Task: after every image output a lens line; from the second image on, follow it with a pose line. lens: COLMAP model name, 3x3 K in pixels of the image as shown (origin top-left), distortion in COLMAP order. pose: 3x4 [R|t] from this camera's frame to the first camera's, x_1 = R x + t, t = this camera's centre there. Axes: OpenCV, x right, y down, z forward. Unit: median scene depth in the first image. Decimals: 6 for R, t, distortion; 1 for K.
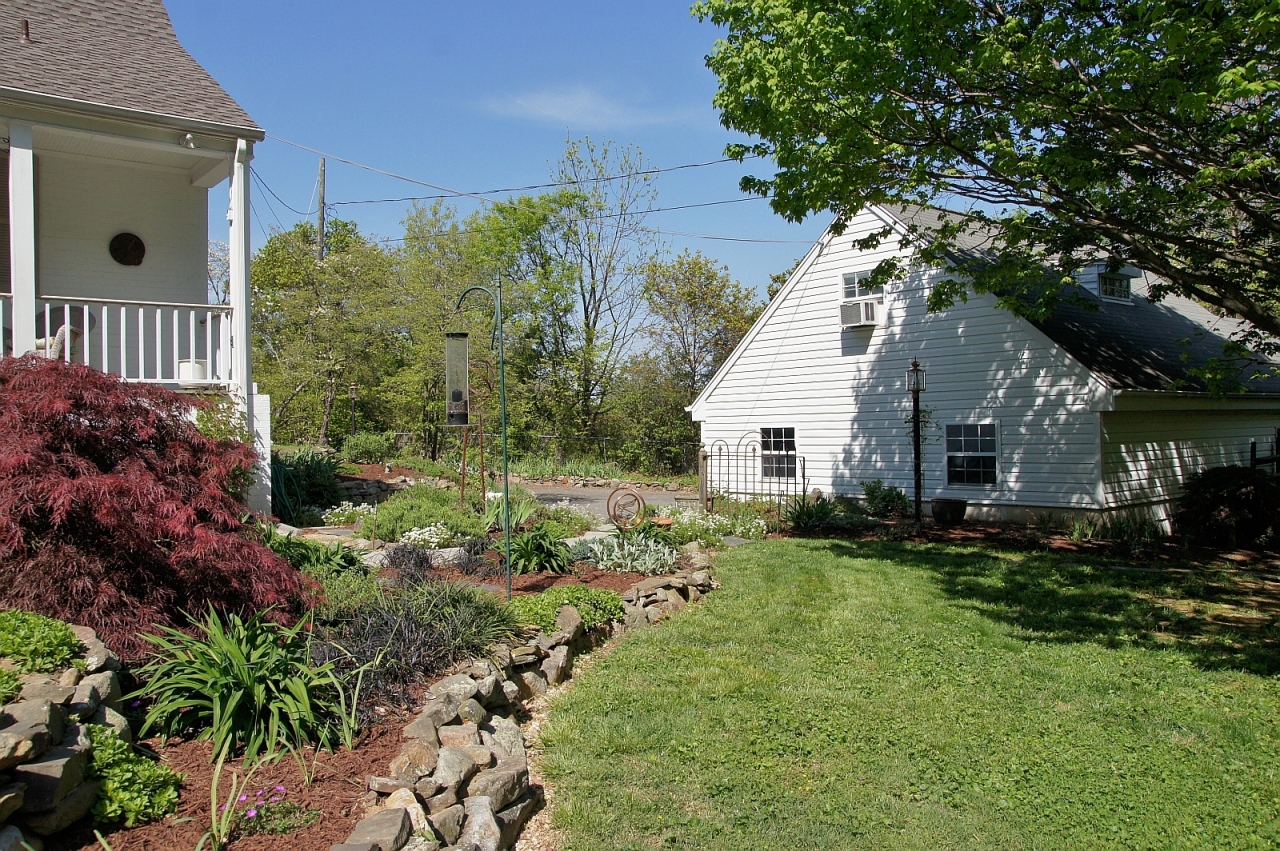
lens RADIAL K [[970.6, 0, 645.4], [0, 970.6, 422.5], [0, 0, 1]] dist [-0.135749, 0.153175]
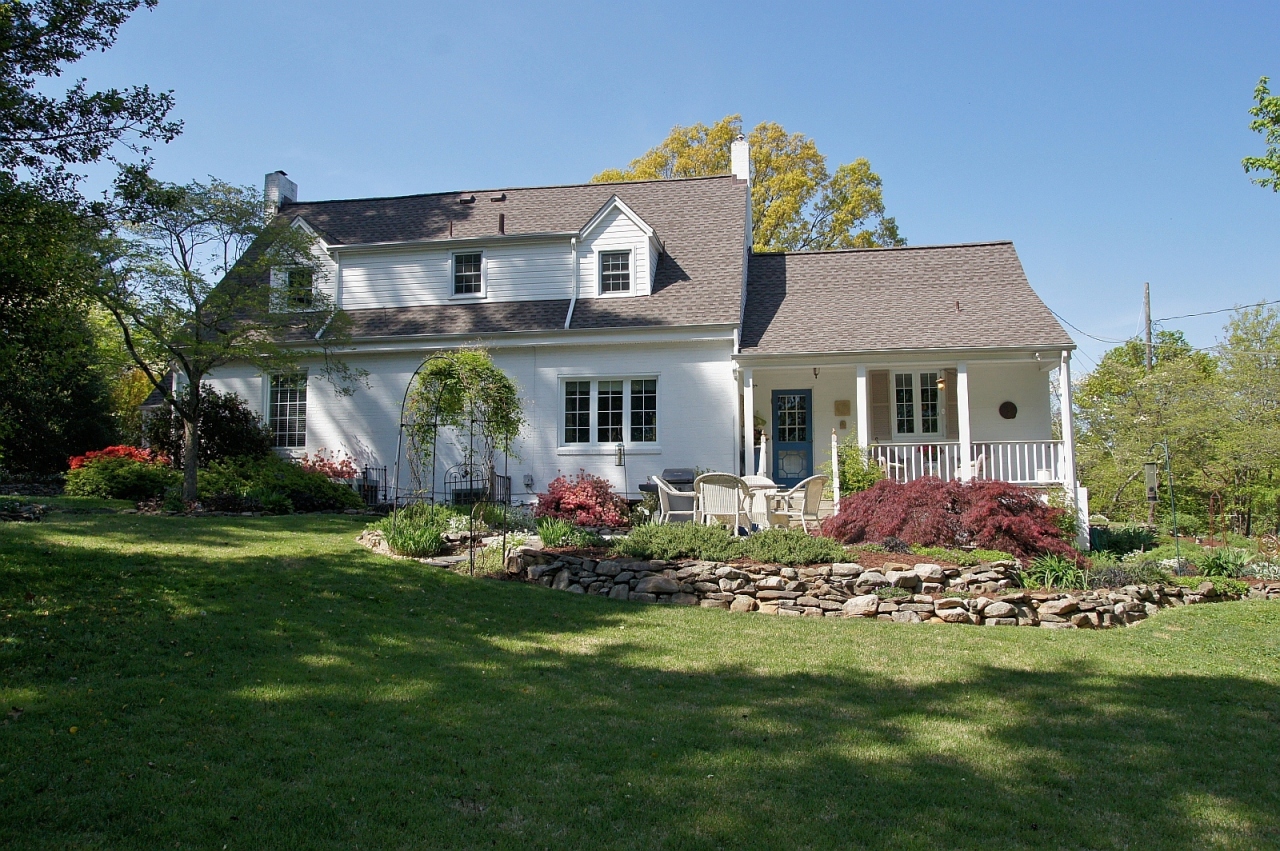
lens RADIAL K [[970.6, 0, 645.4], [0, 970.6, 422.5], [0, 0, 1]] dist [-0.135749, 0.153175]
pose [[0.661384, -0.065516, -0.747181, 0.985392], [-0.002501, 0.995980, -0.089545, 0.028433], [0.750044, 0.061092, 0.658561, -1.995322]]
